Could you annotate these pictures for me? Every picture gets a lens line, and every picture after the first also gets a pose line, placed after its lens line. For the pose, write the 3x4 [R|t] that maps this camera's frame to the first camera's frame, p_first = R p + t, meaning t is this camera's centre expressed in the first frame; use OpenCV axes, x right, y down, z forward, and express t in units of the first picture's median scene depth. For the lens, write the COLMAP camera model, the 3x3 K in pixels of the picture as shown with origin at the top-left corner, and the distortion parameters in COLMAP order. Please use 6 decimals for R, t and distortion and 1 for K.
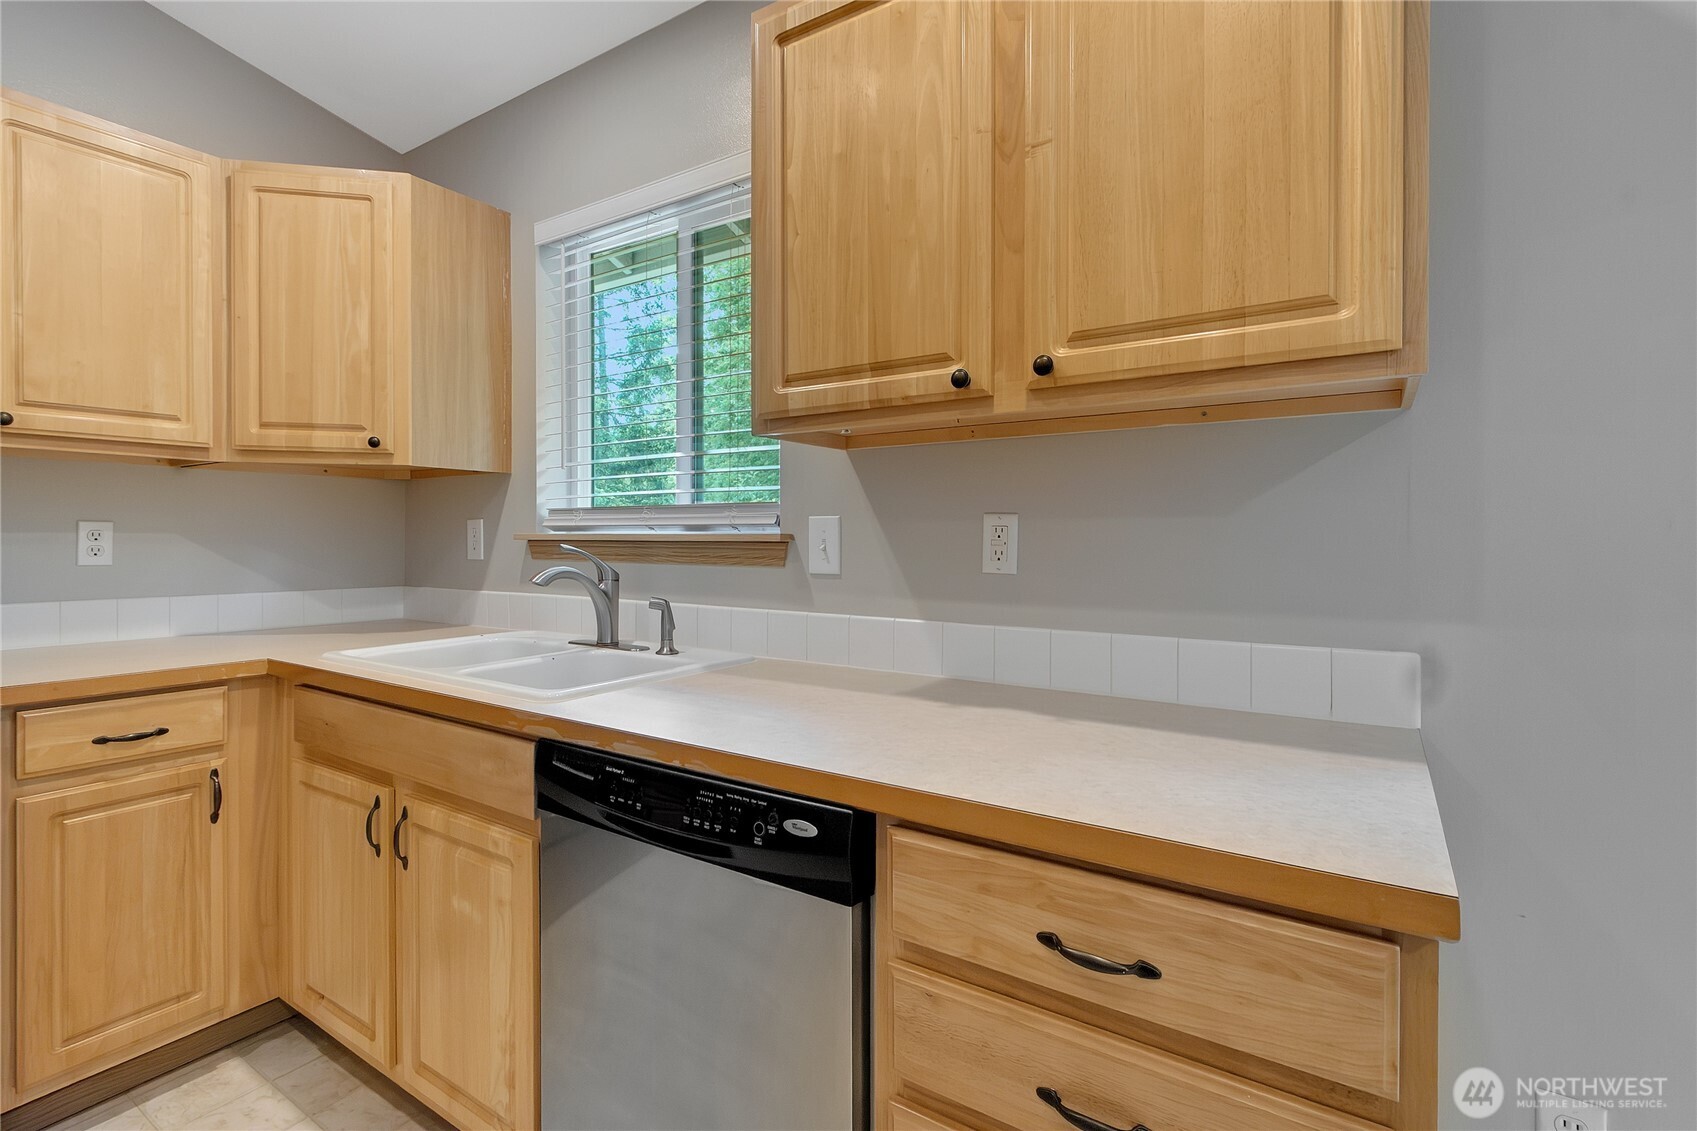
lens RADIAL K [[805.0, 0, 832.1], [0, 805.0, 542.4], [0, 0, 1]] dist [0.001833, -0.000761]
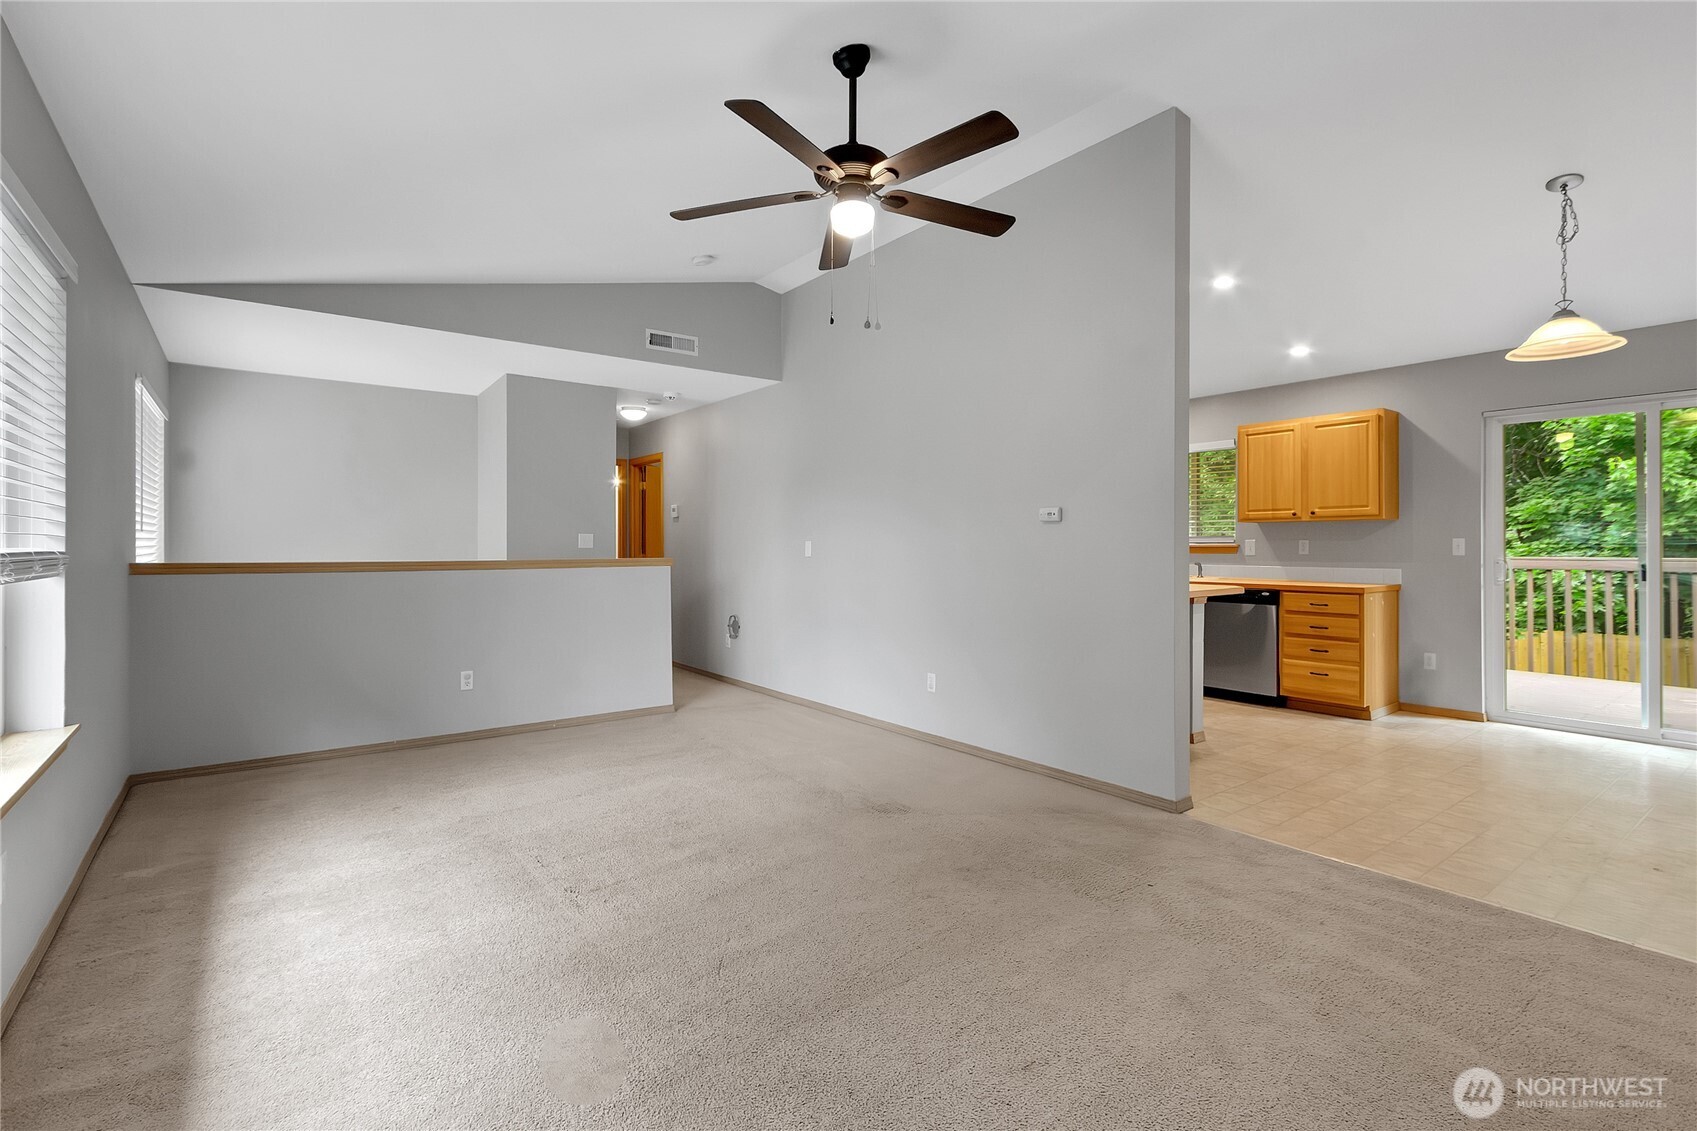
lens RADIAL K [[805.0, 0, 823.7], [0, 805.0, 540.2], [0, 0, 1]] dist [0.001833, -0.000761]
pose [[0.942865, -0.004126, -0.333150, -0.649397], [0.000342, 0.999935, -0.011418, 0.011940], [0.333175, 0.010652, 0.942805, -3.276158]]
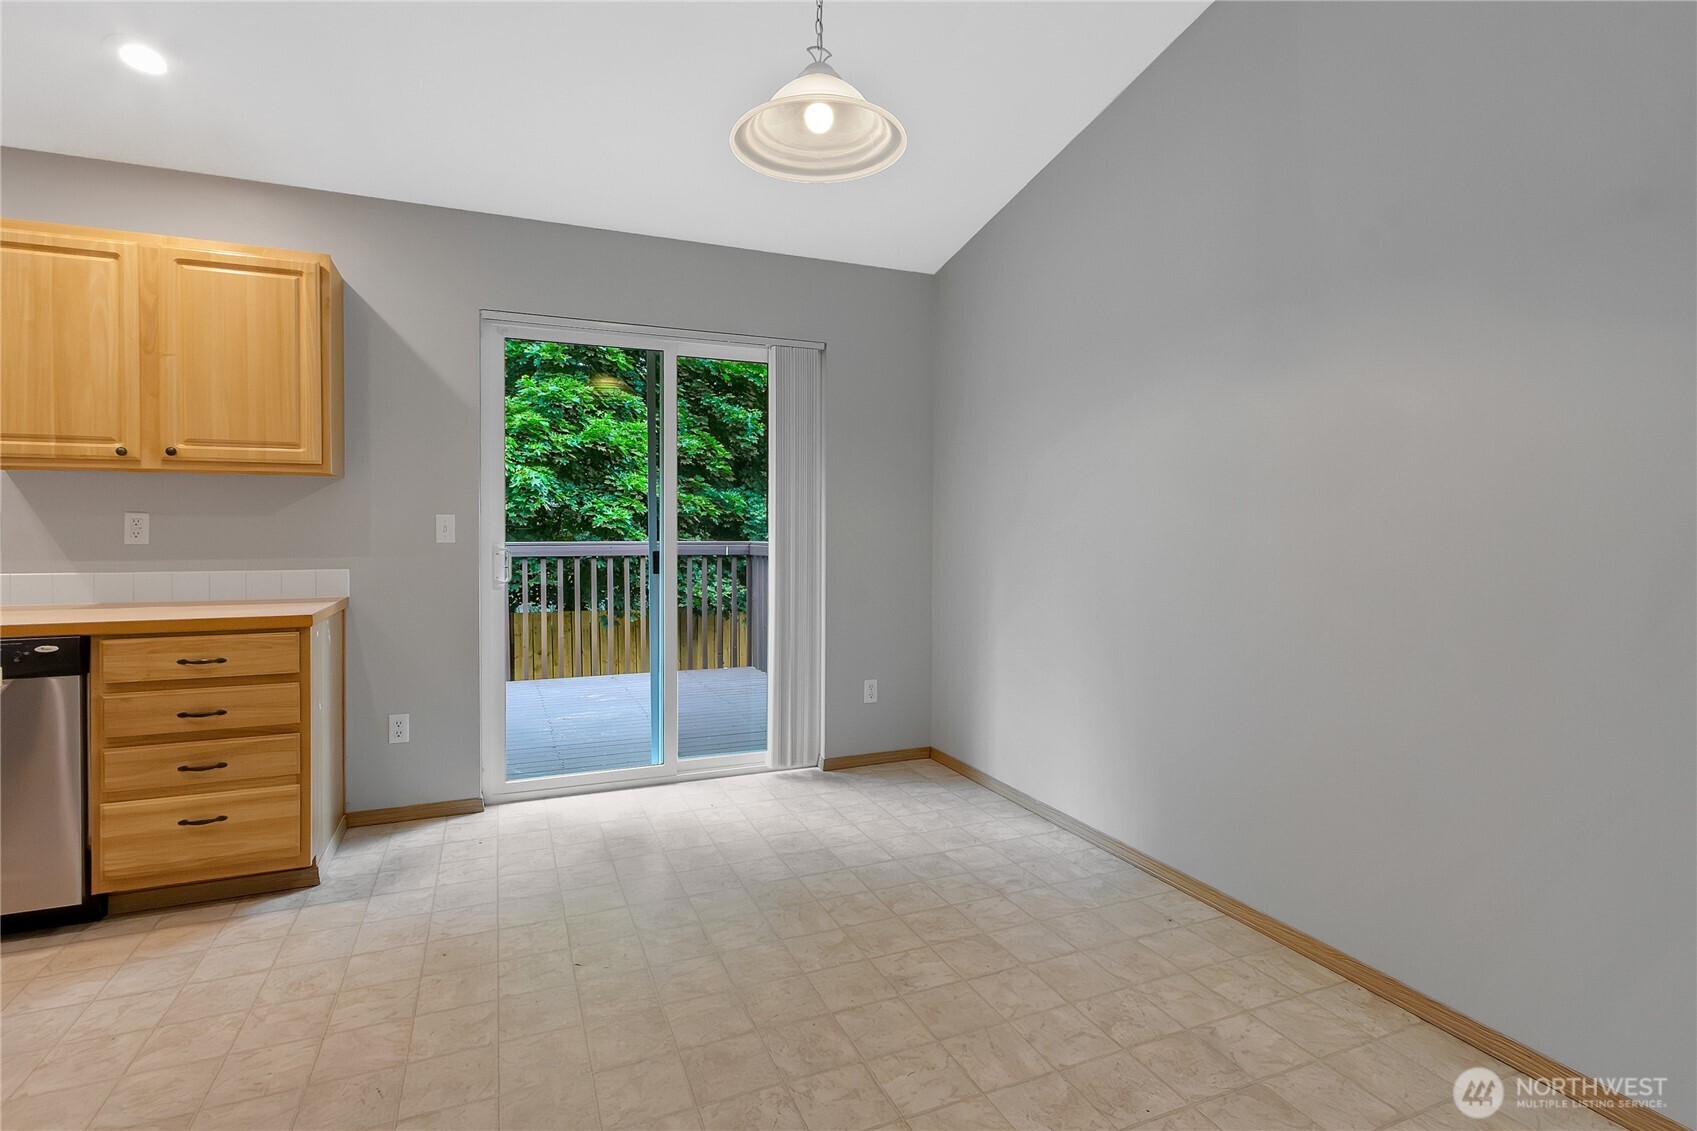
lens RADIAL K [[805.0, 0, 856.0], [0, 805.0, 537.6], [0, 0, 1]] dist [0.001833, -0.000761]
pose [[0.538582, -0.009753, 0.842517, -0.417987], [0.005984, 0.999952, 0.007751, 0.015811], [-0.842552, 0.000867, 0.538614, -1.262334]]
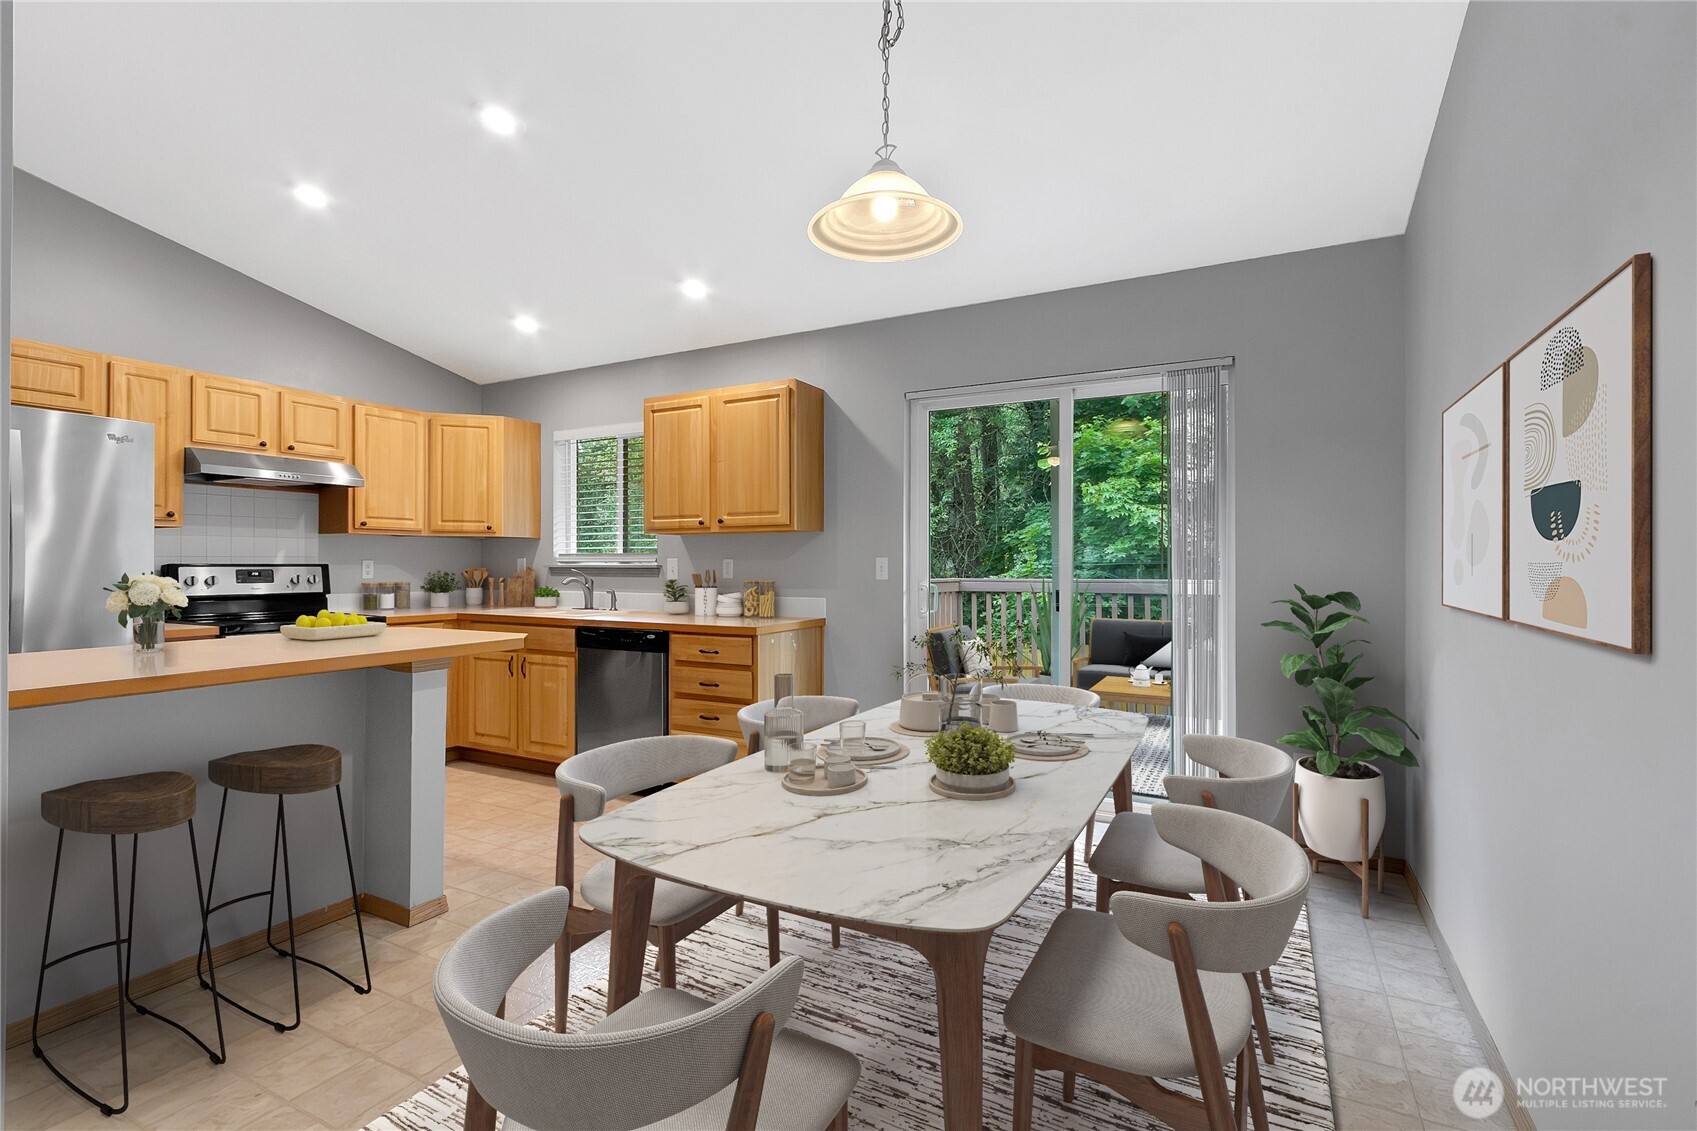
lens RADIAL K [[805.0, 0, 850.5], [0, 805.0, 559.1], [0, 0, 1]] dist [0.001833, -0.000761]
pose [[0.993844, -0.001137, 0.110783, 0.295874], [0.002469, 0.999926, -0.011885, 0.002989], [-0.110761, 0.012085, 0.993774, -1.839405]]
